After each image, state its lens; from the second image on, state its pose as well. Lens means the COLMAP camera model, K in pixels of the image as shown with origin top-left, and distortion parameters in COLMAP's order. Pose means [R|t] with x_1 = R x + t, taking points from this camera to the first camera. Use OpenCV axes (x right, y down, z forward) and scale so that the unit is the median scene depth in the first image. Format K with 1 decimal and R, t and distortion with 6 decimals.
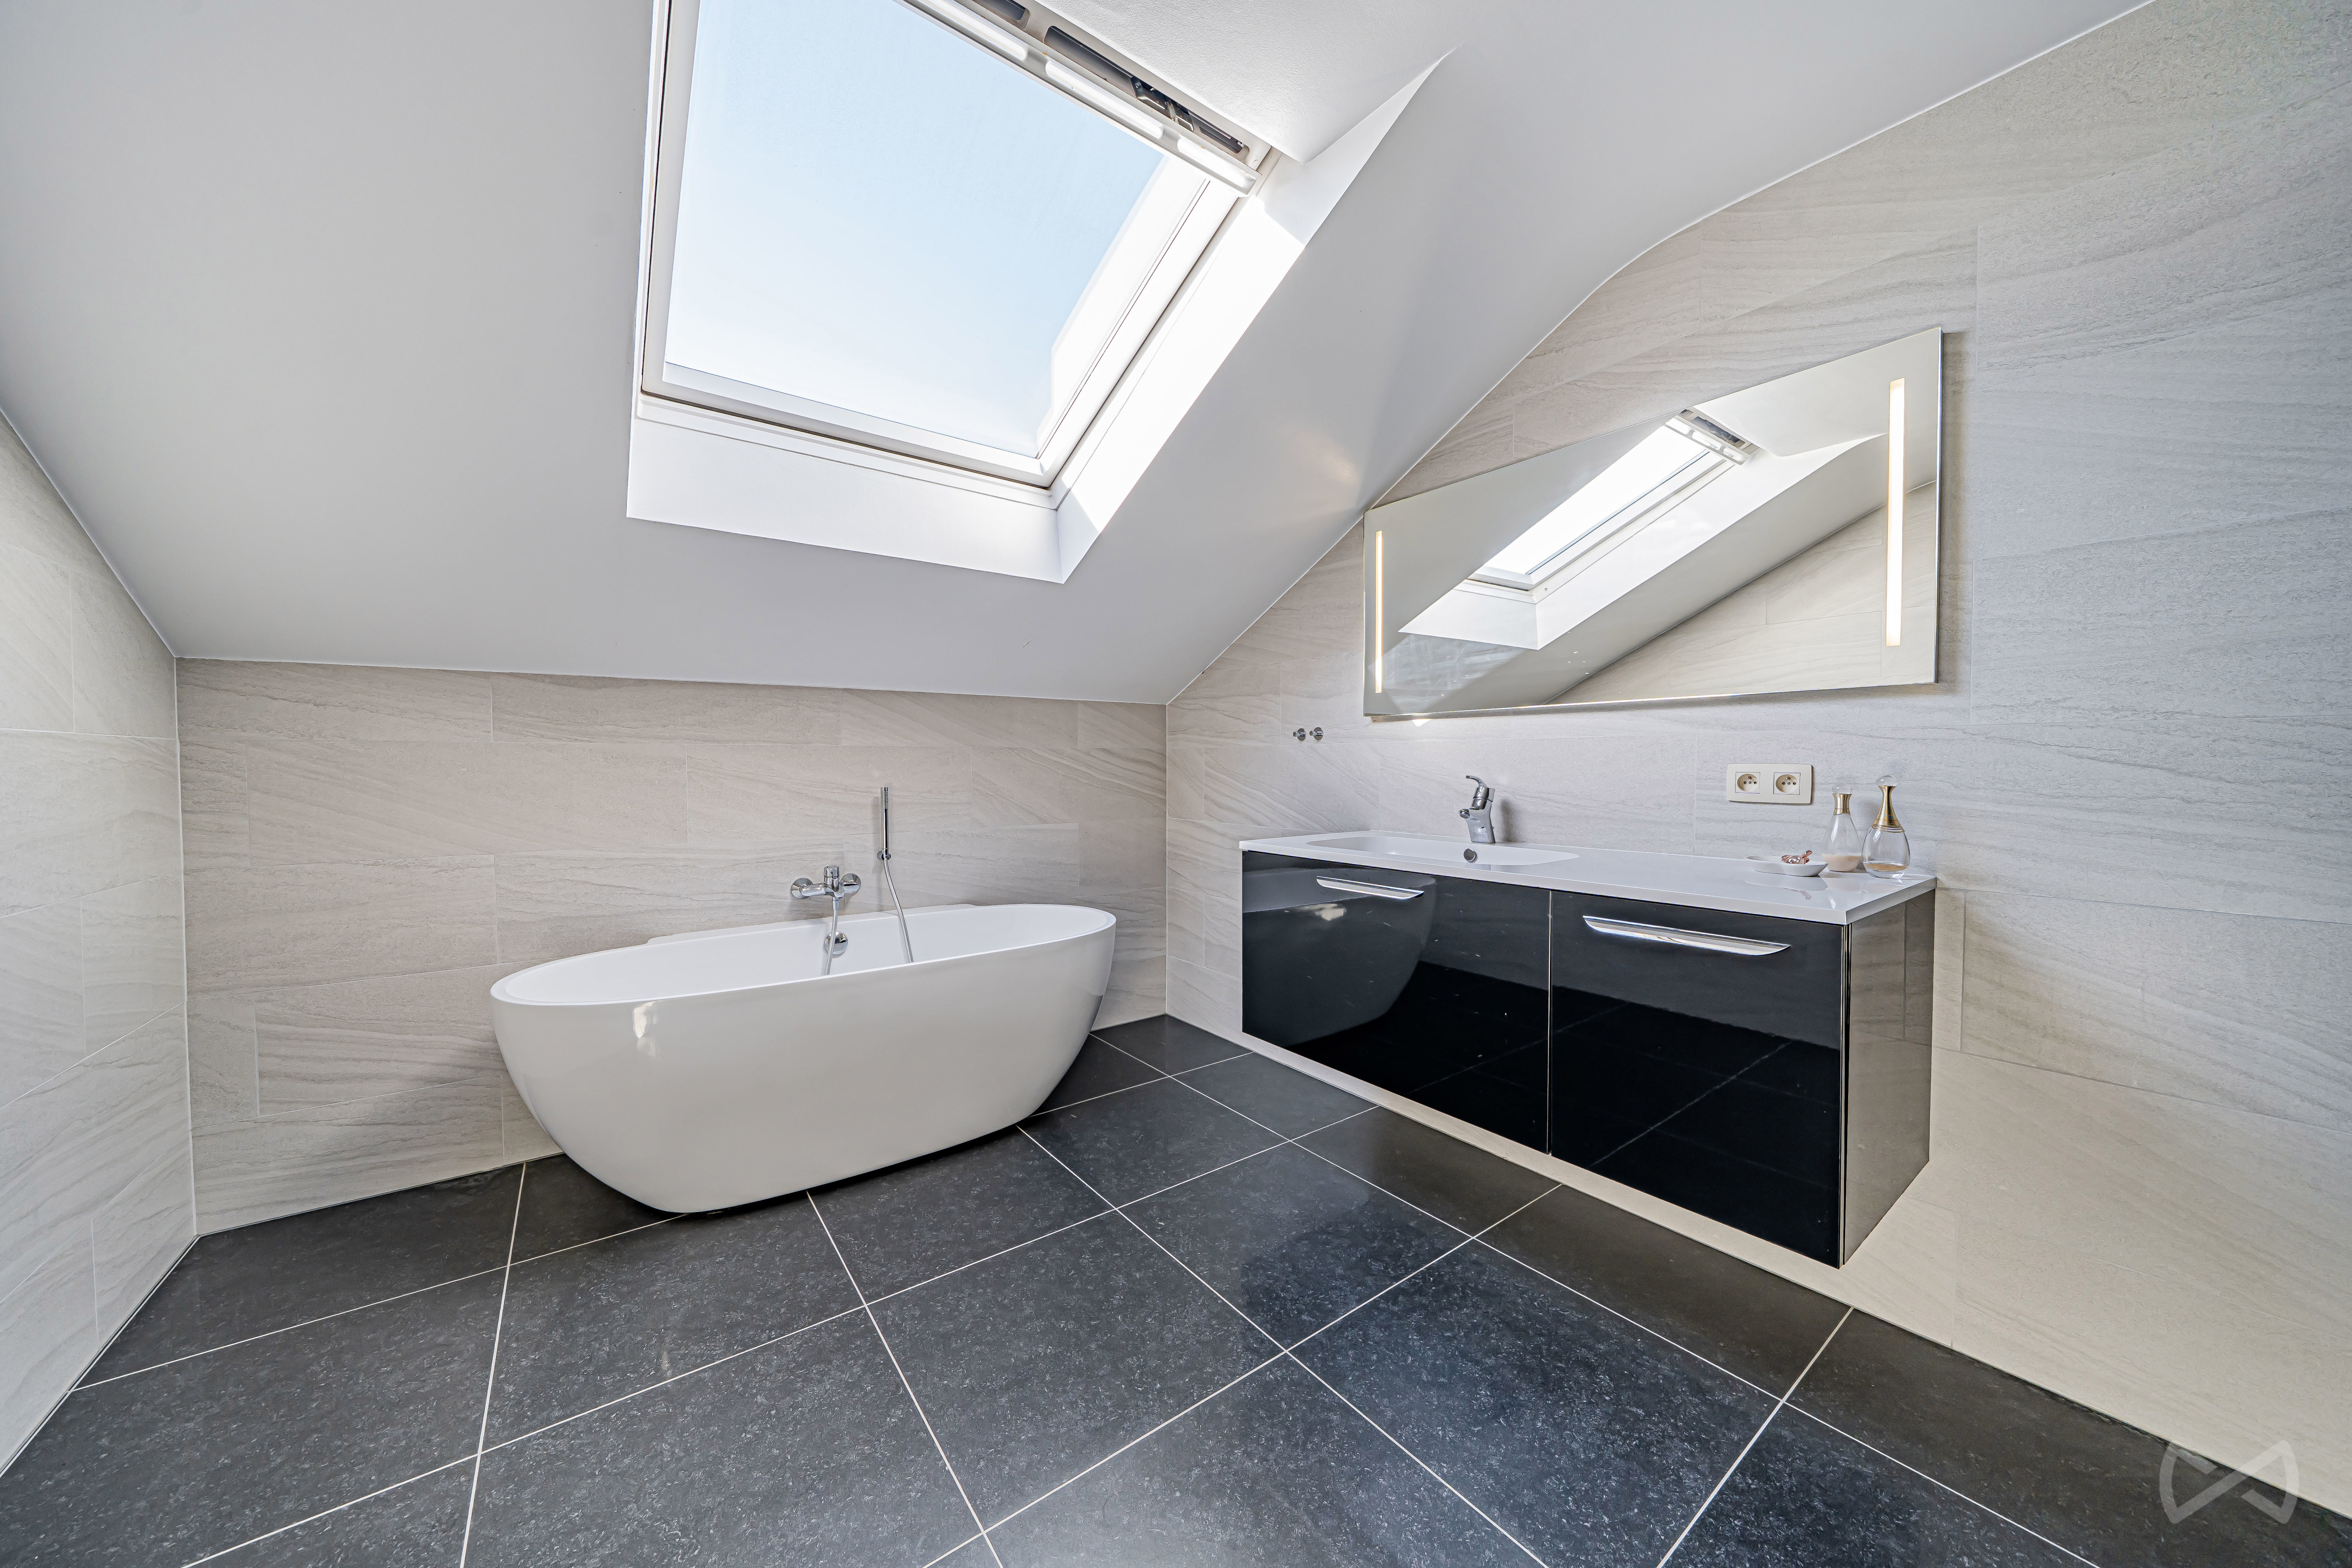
lens RADIAL K [[796.6, 0, 1177.0], [0, 796.6, 785.4], [0, 0, 1]] dist [-0.000899, -0.000049]
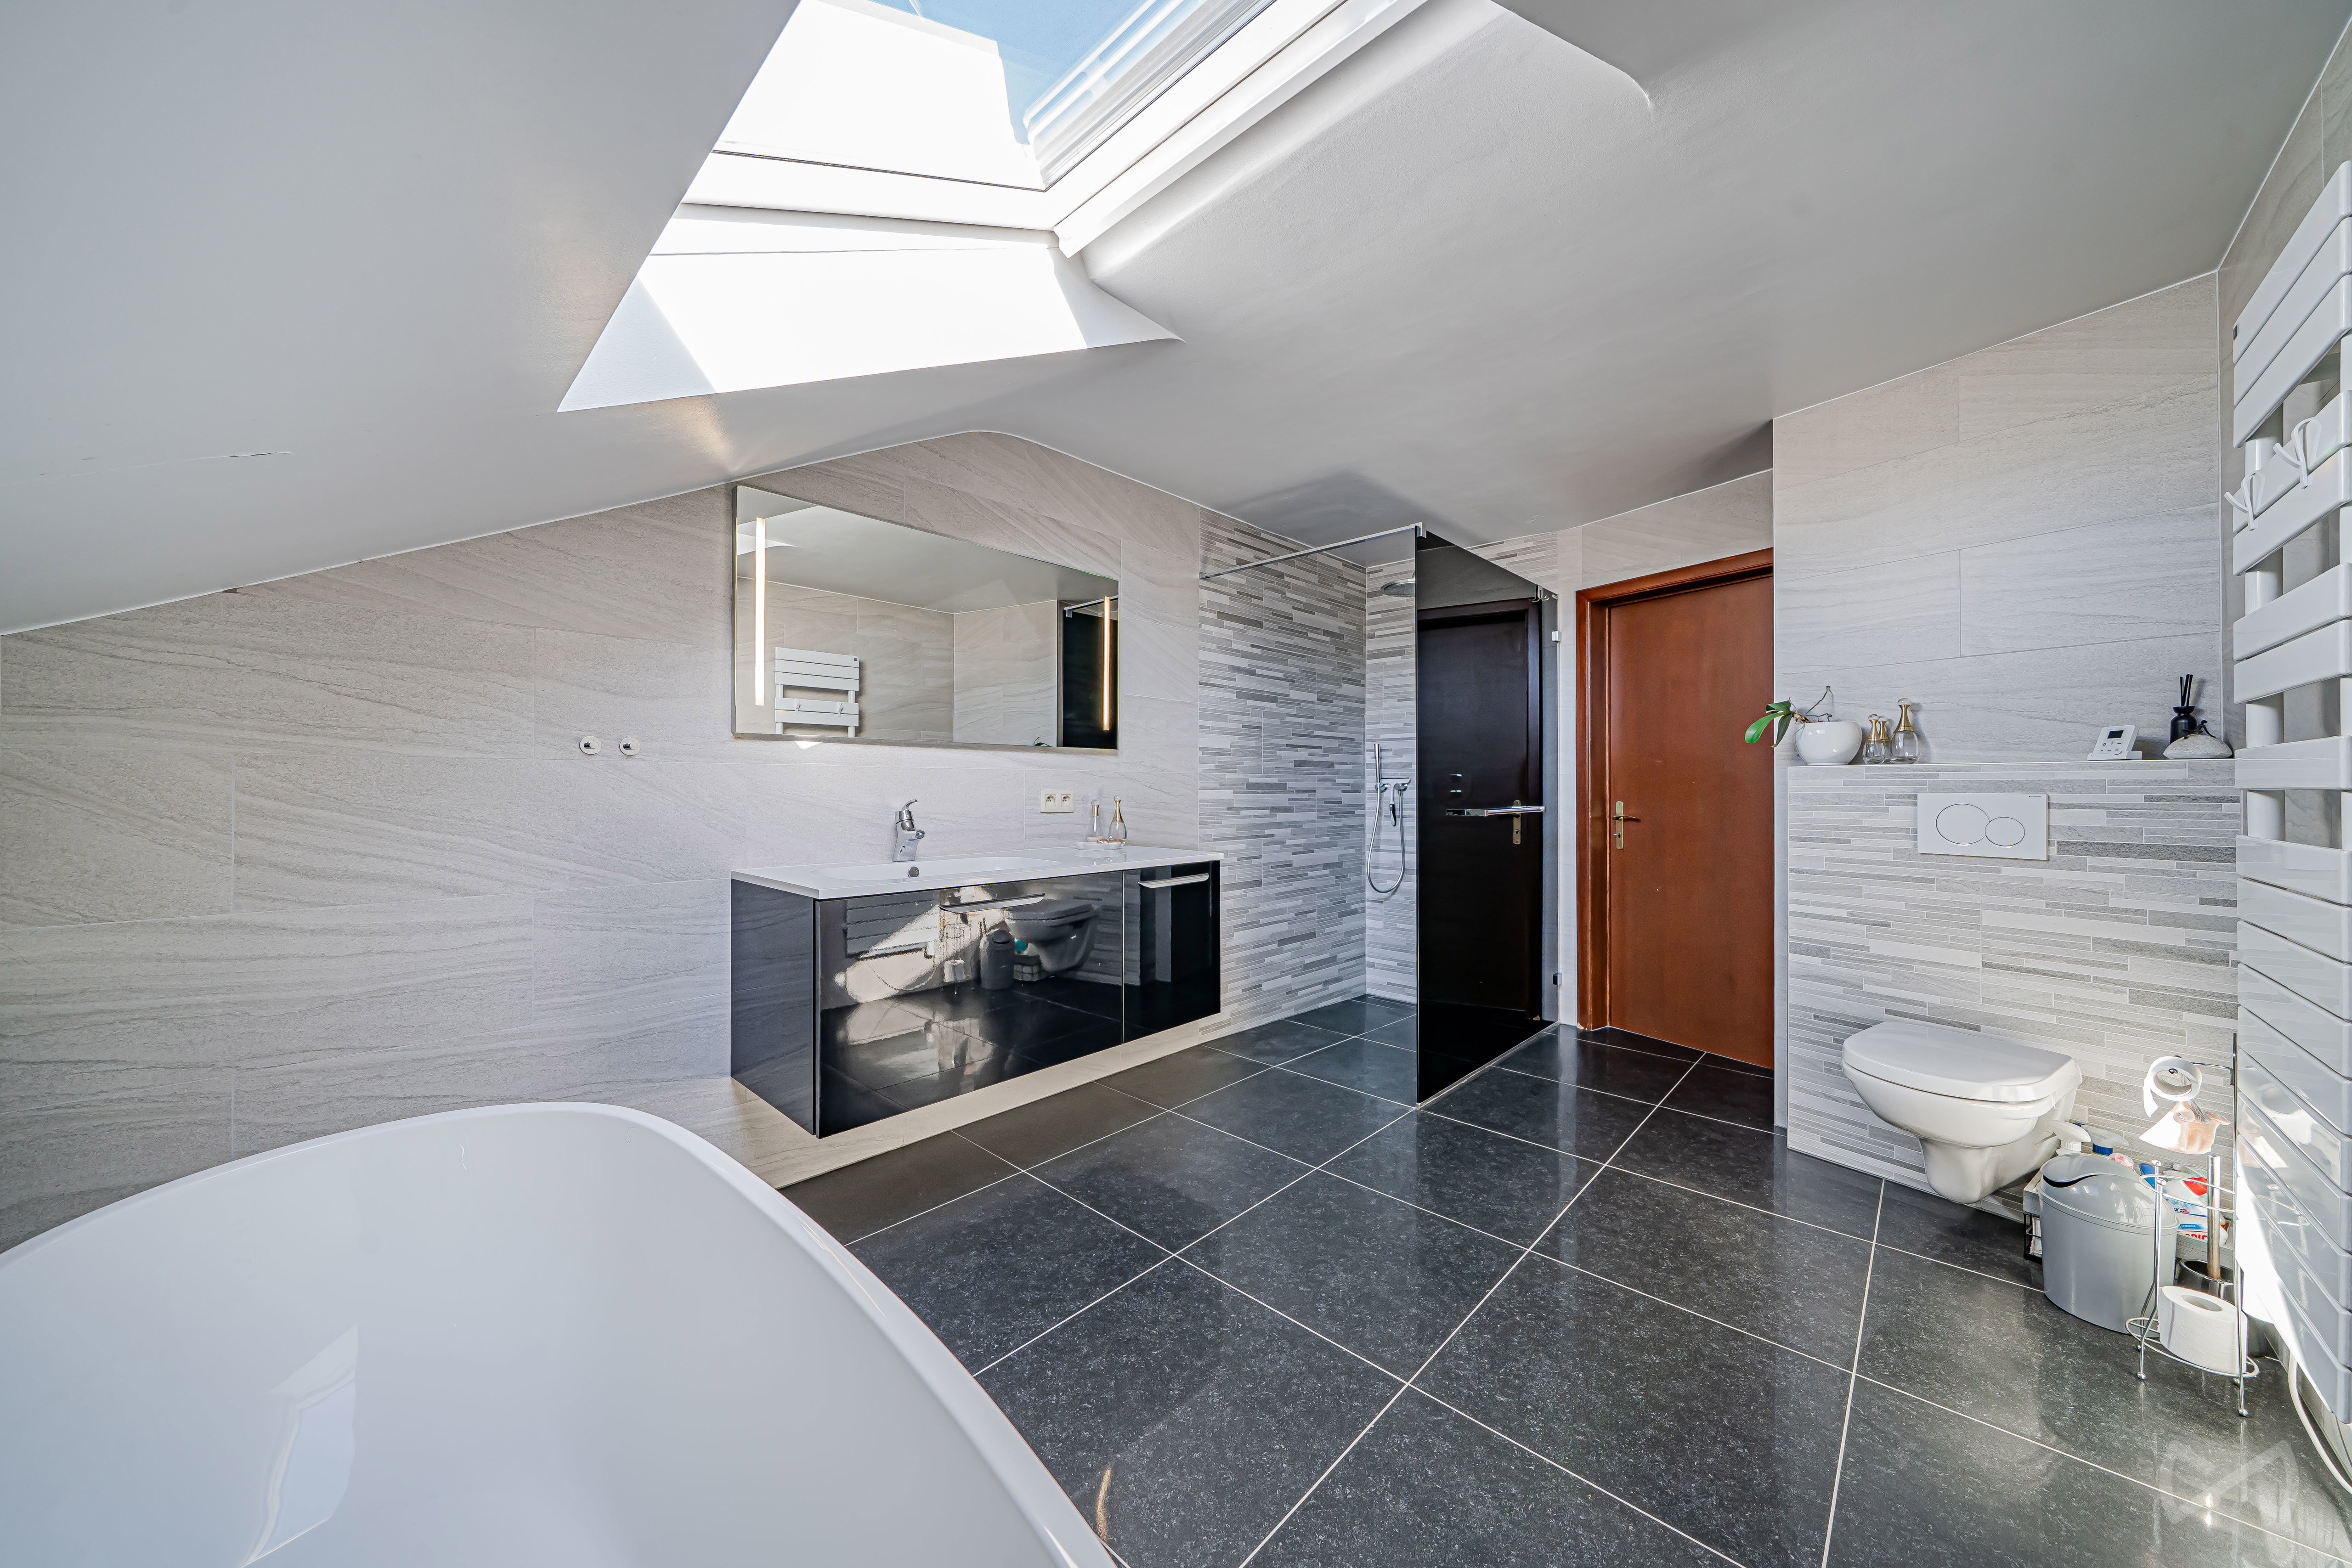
lens RADIAL K [[796.5, 0, 1179.6], [0, 796.5, 782.4], [0, 0, 1]] dist [-0.000899, -0.000049]
pose [[-0.164793, 0.009182, 0.986285, -0.961984], [0.028898, 0.999572, -0.004477, -0.025080], [-0.985905, 0.027764, -0.164988, 1.020432]]
